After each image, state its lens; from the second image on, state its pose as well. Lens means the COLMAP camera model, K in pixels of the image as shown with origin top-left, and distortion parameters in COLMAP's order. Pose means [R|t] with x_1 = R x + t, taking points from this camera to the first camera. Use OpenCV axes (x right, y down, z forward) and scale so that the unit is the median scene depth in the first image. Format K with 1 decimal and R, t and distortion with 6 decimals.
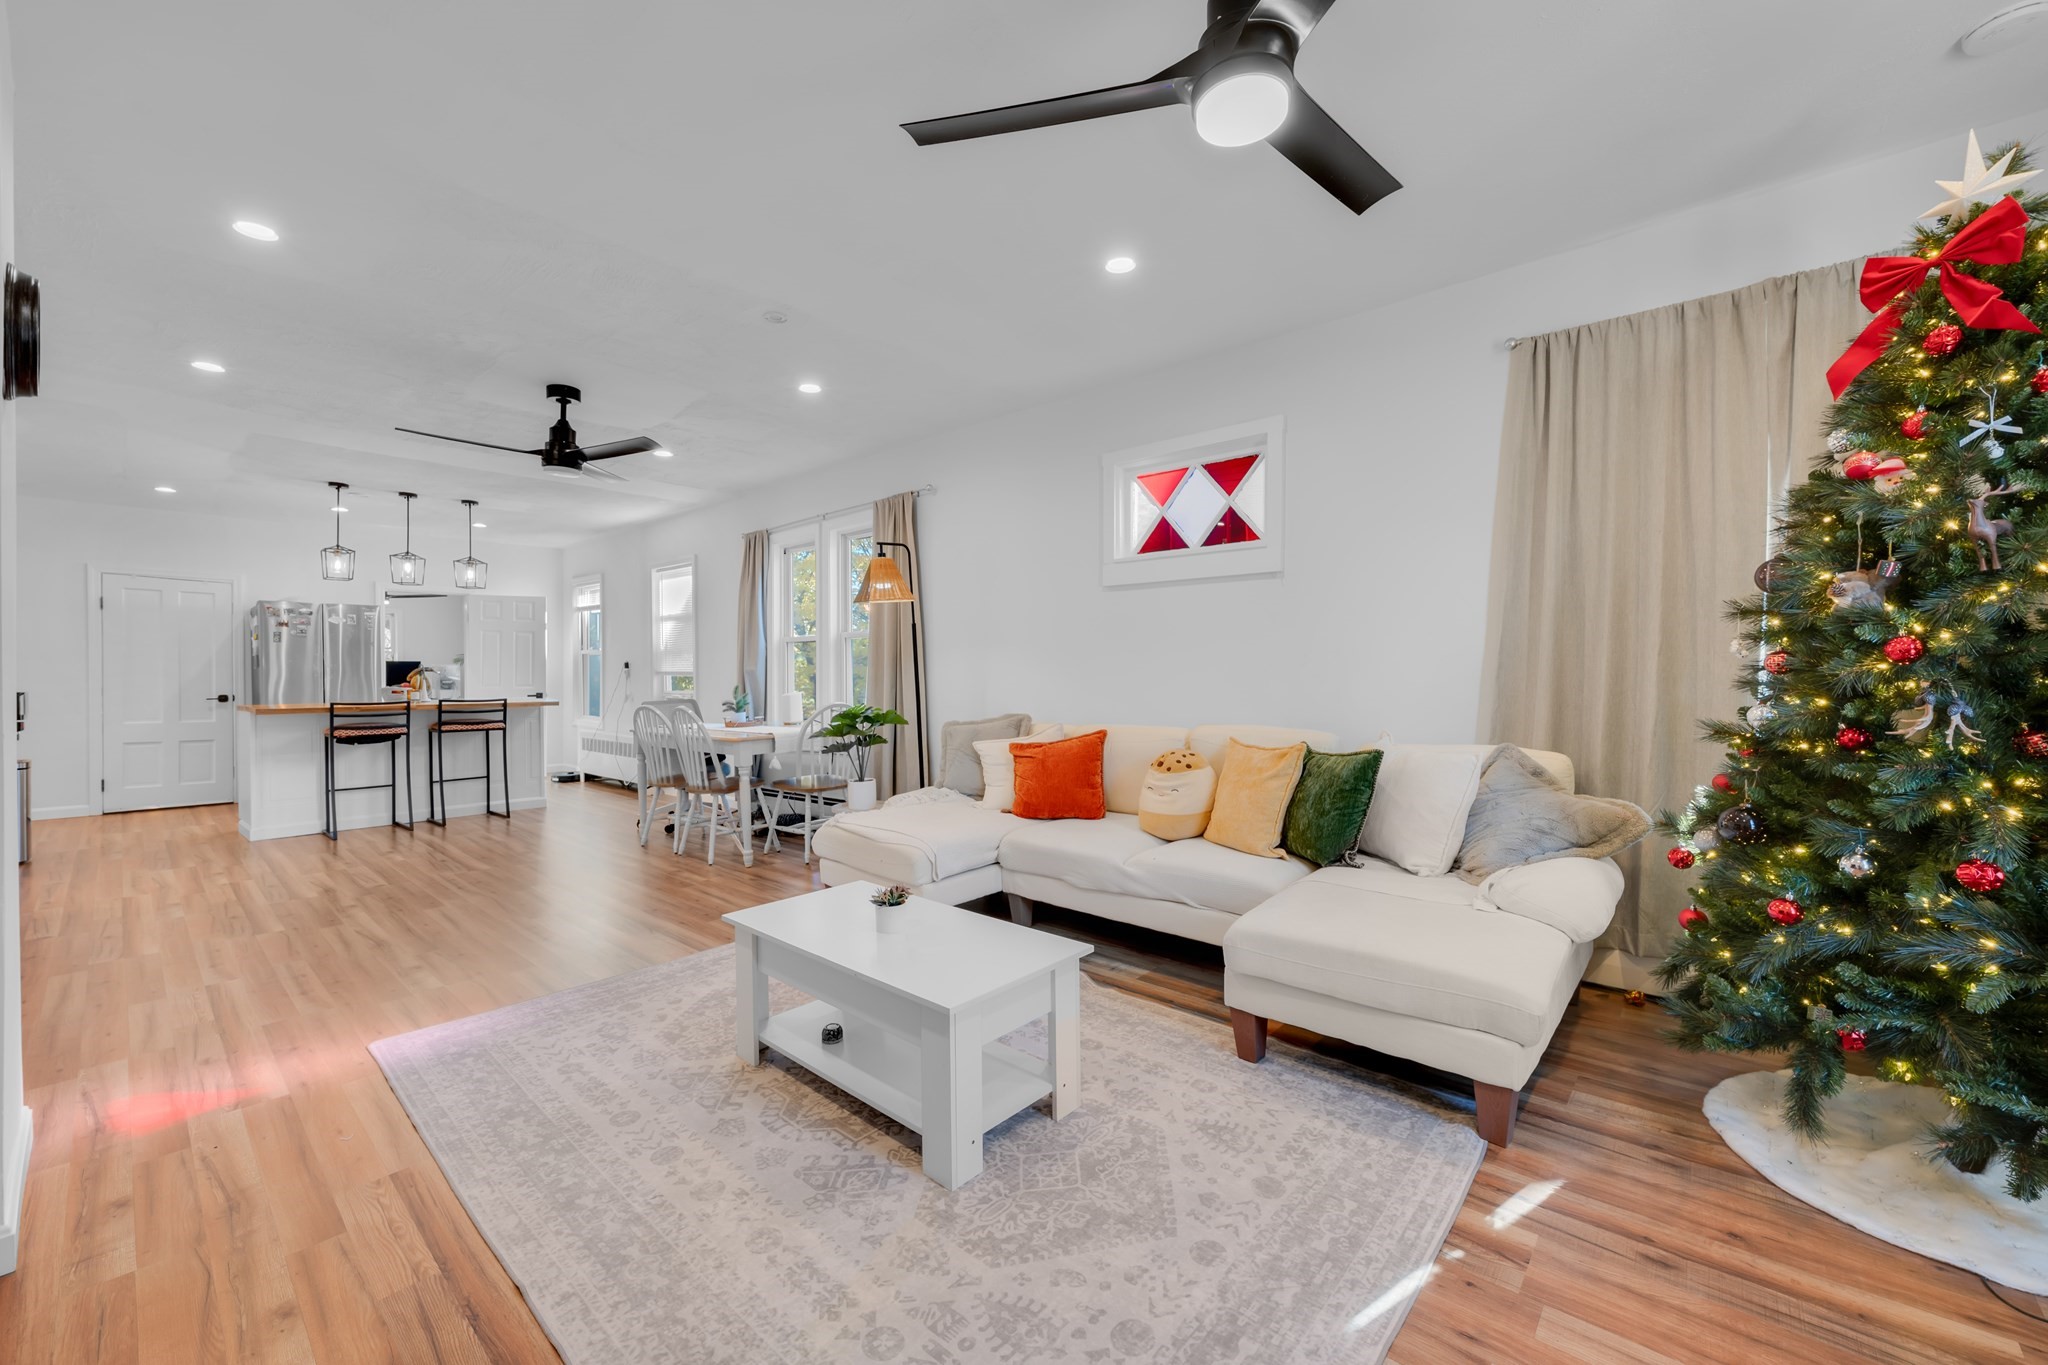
lens RADIAL K [[797.9, 0, 1008.5], [0, 797.9, 677.6], [0, 0, 1]] dist [-0.007596, 0.001694]
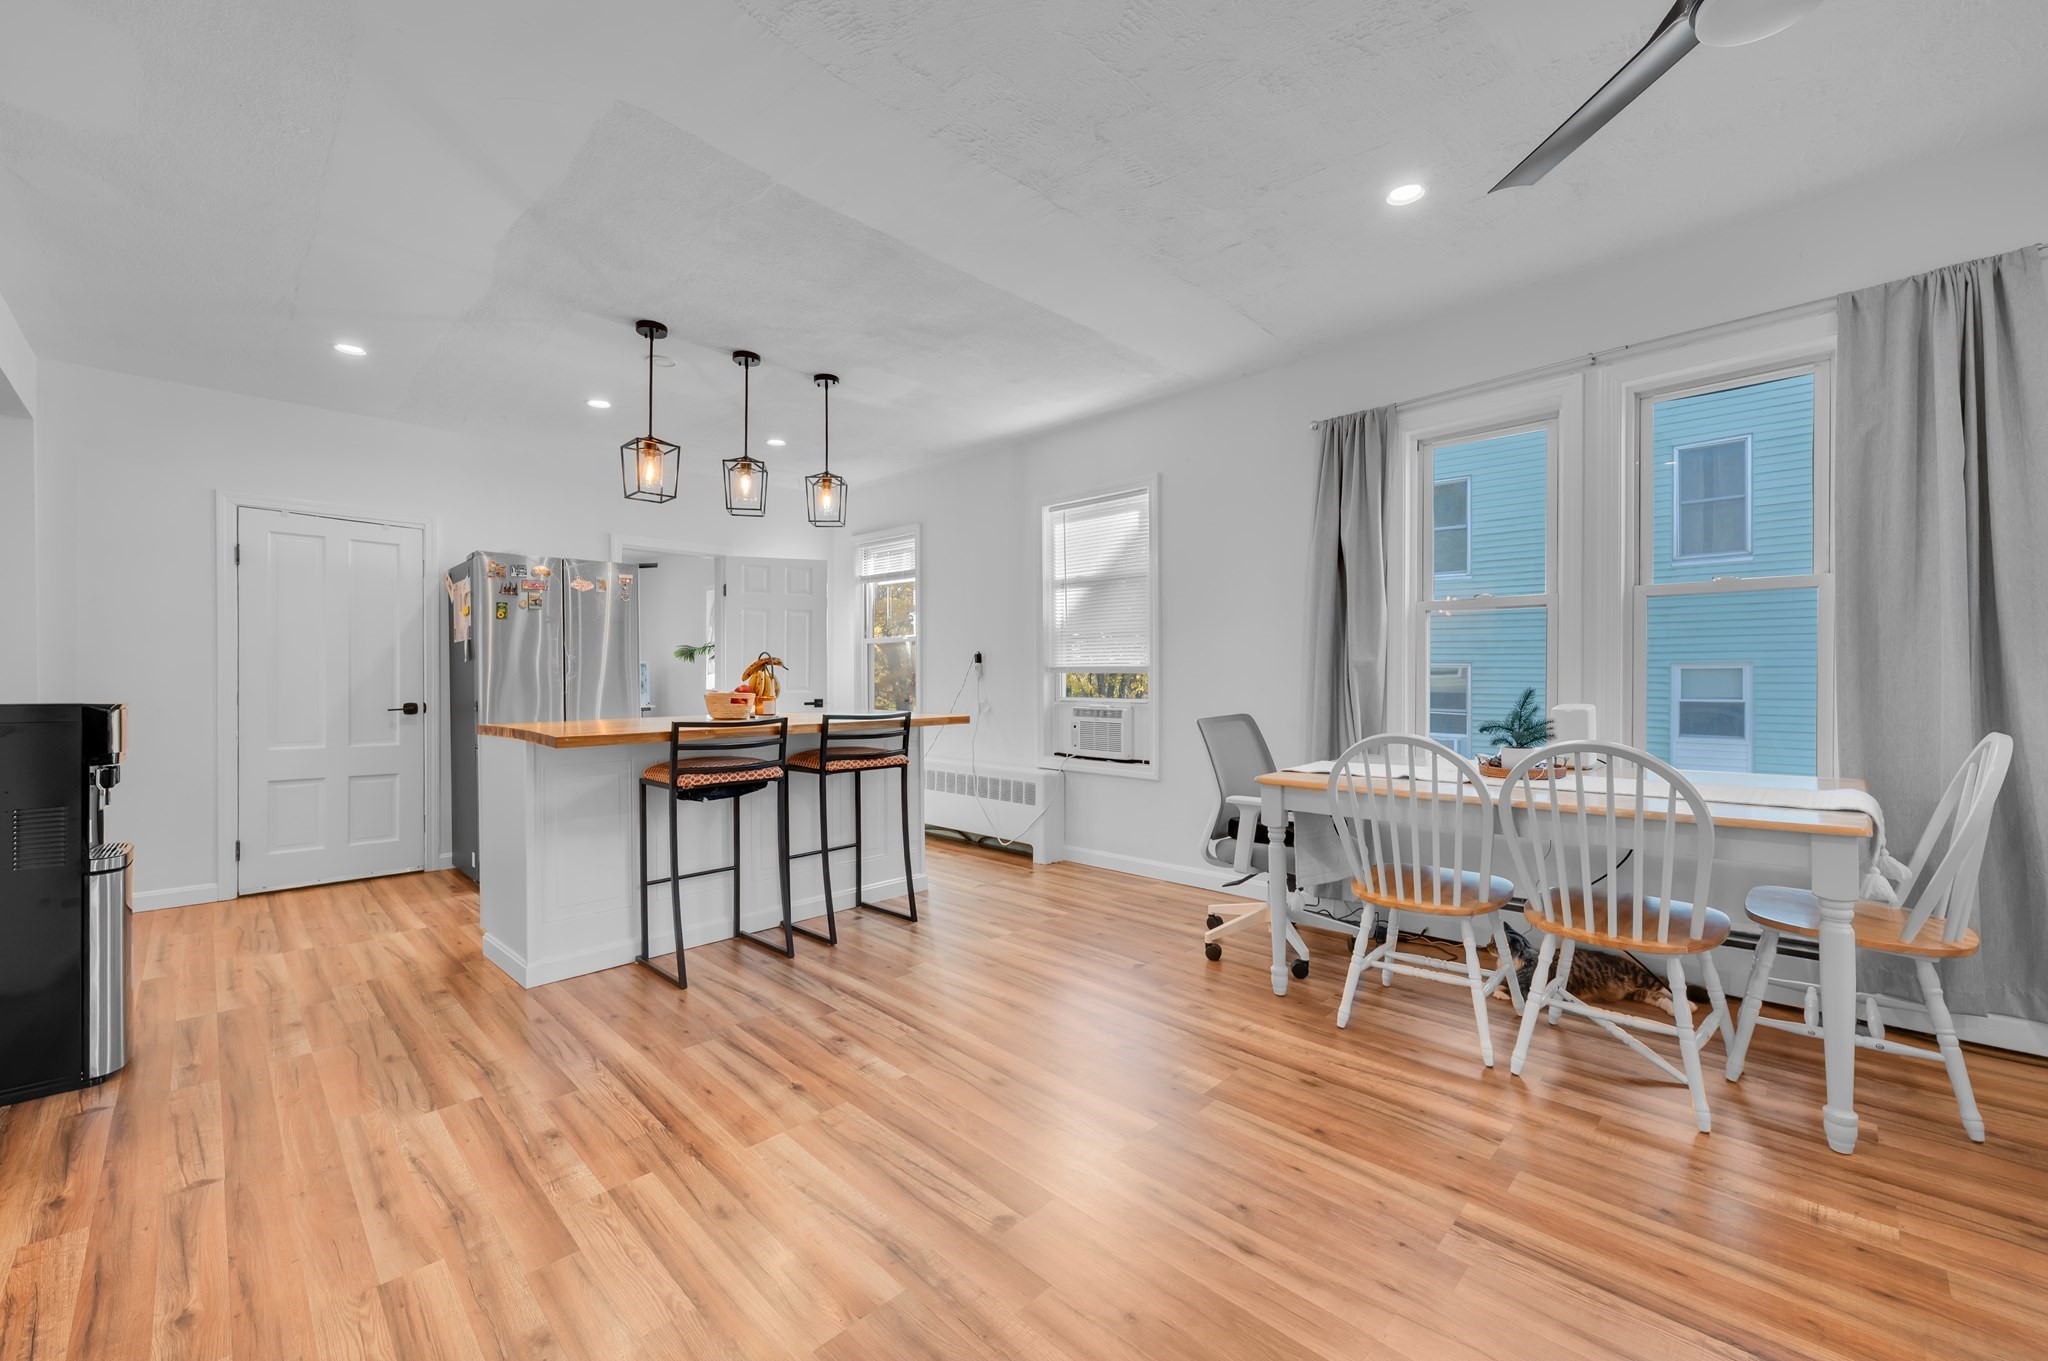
lens RADIAL K [[797.9, 0, 997.2], [0, 797.9, 679.1], [0, 0, 1]] dist [-0.007596, 0.001694]
pose [[0.998283, -0.000327, -0.058581, -0.851458], [0.000233, 0.999999, -0.001607, 0.005960], [0.058581, 0.001590, 0.998281, 0.687023]]
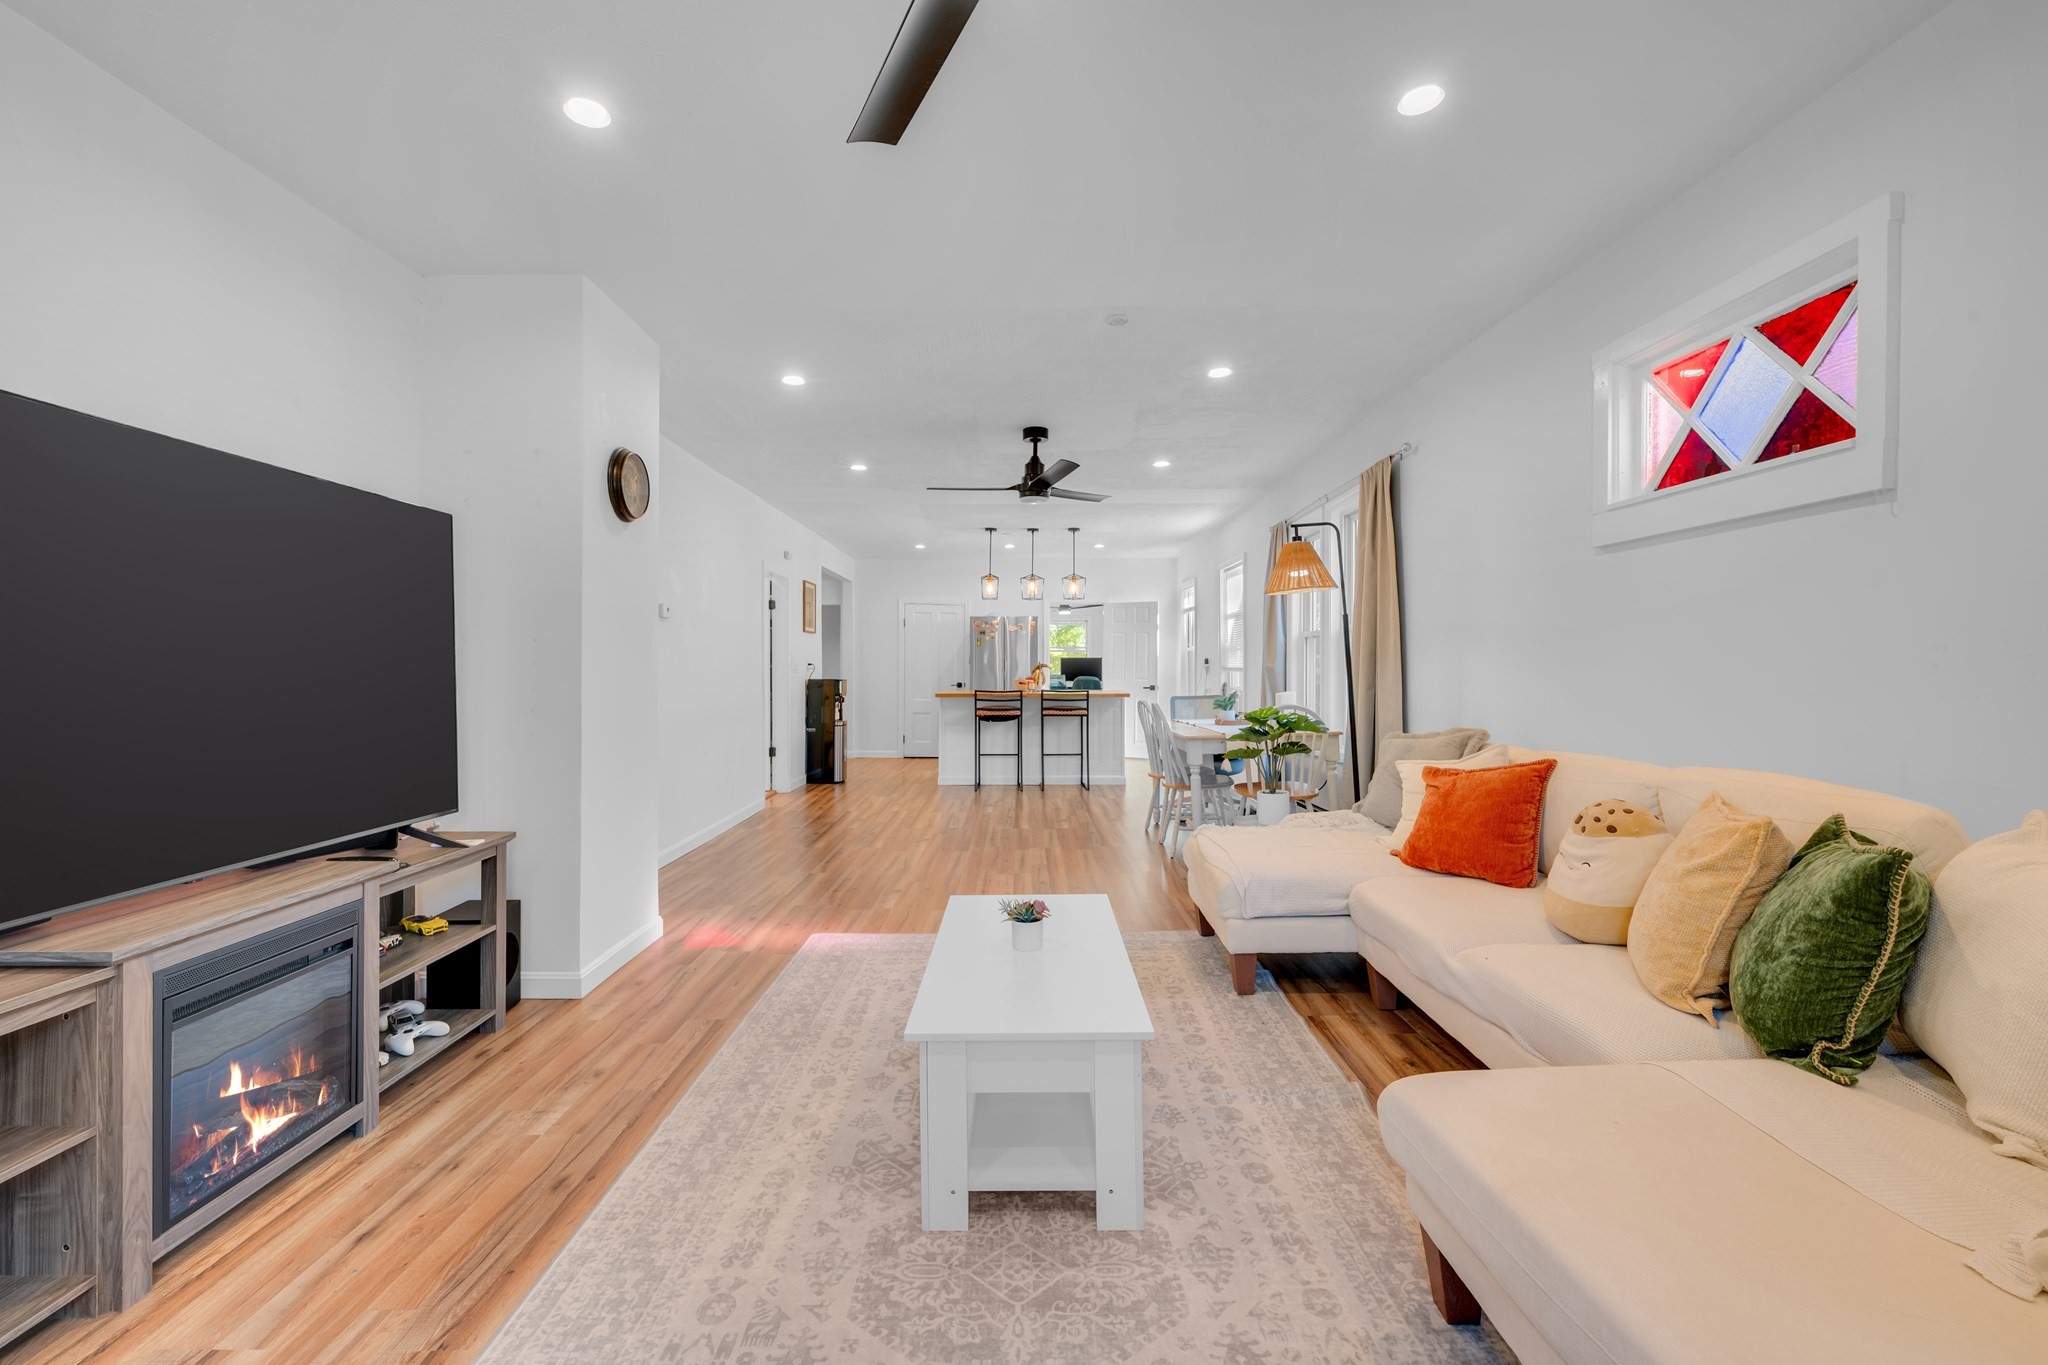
lens RADIAL K [[797.9, 0, 1024.7], [0, 797.9, 666.6], [0, 0, 1]] dist [-0.007596, 0.001694]
pose [[0.671098, 0.002464, -0.741364, 0.306593], [-0.005627, 0.999983, -0.001770, -0.009720], [0.741347, 0.005360, 0.671101, 0.196147]]
